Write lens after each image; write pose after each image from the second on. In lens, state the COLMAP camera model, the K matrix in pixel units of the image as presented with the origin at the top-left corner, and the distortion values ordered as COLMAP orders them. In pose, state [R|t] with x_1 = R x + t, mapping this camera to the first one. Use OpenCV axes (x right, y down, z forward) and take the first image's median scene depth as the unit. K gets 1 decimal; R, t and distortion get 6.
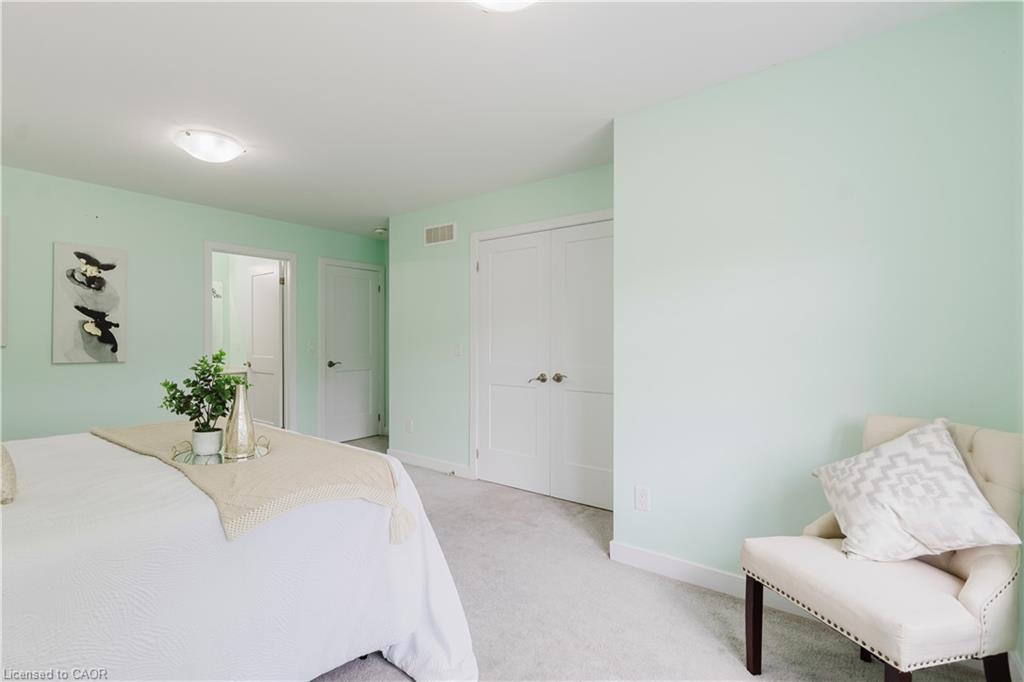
lens RADIAL K [[478.9, 0, 510.1], [0, 478.9, 335.2], [0, 0, 1]] dist [-0.000577, -0.000018]
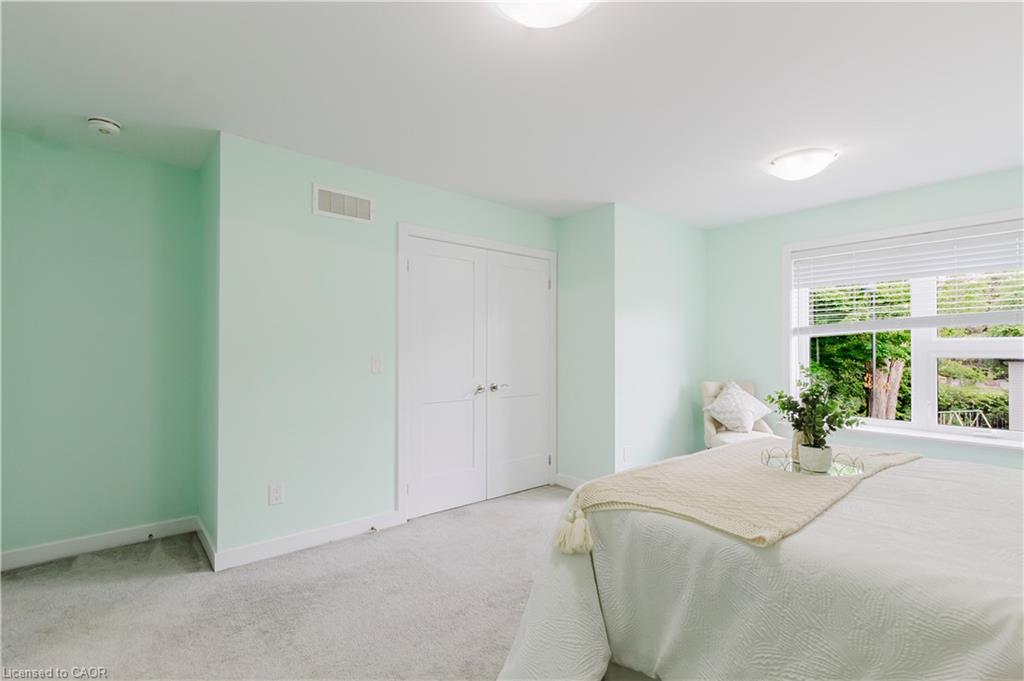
lens RADIAL K [[478.9, 0, 509.9], [0, 478.9, 349.7], [0, 0, 1]] dist [-0.000577, -0.000018]
pose [[0.202203, 0.010269, 0.979290, -0.849600], [-0.002316, 0.999947, -0.010008, 0.011507], [-0.979341, -0.000245, 0.202216, 0.655587]]
